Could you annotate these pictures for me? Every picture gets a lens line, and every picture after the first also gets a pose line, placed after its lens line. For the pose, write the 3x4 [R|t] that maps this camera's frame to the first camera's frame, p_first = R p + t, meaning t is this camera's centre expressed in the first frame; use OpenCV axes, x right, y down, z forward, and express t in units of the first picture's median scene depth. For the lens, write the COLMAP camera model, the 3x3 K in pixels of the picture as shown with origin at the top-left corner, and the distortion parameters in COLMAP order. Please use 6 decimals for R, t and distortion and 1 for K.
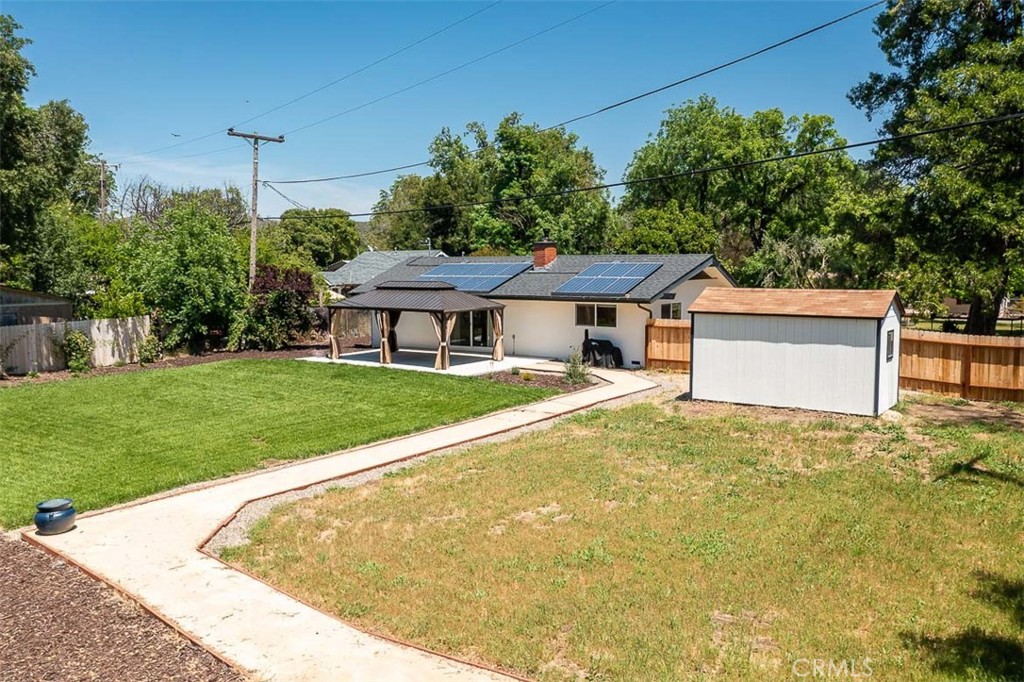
lens RADIAL K [[843.1, 0, 514.5], [0, 843.1, 340.1], [0, 0, 1]] dist [0.011093, -0.012920]
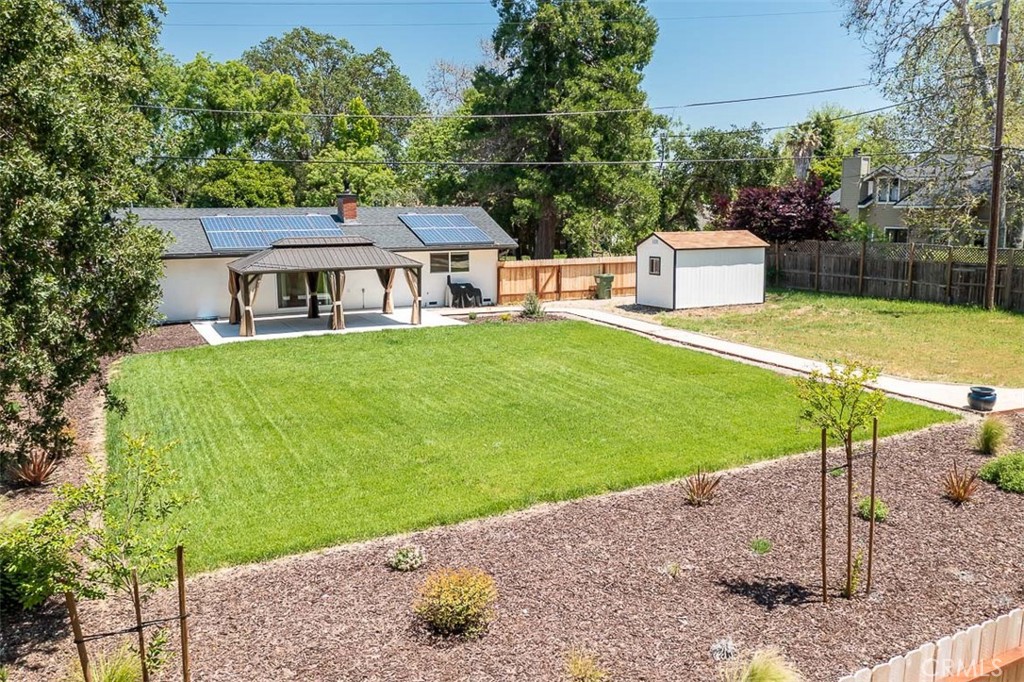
lens RADIAL K [[843.1, 0, 511.8], [0, 843.1, 338.9], [0, 0, 1]] dist [0.011093, -0.012920]
pose [[0.487039, -0.139913, 0.862101, -0.401348], [0.084905, 0.989995, 0.112703, -0.022955], [-0.869243, 0.018306, 0.494045, 0.188238]]
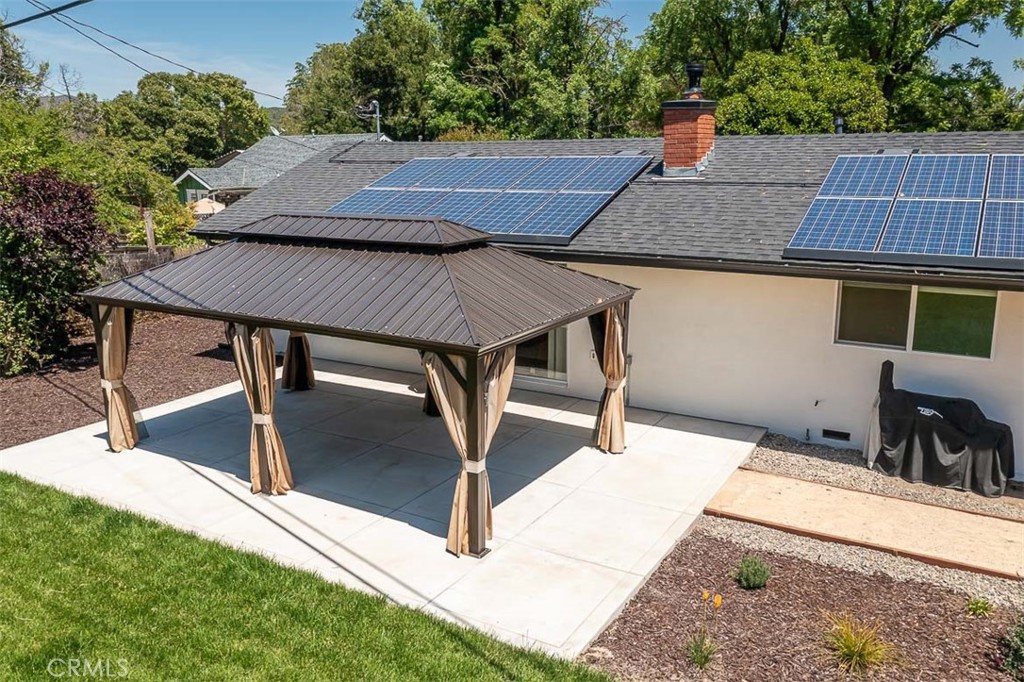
lens RADIAL K [[843.1, 0, 505.1], [0, 843.1, 344.2], [0, 0, 1]] dist [0.011093, -0.012920]
pose [[0.997442, -0.021266, 0.068237, -0.041559], [0.011968, 0.990925, 0.133884, -0.031686], [-0.070465, -0.132725, 0.988645, 0.331467]]
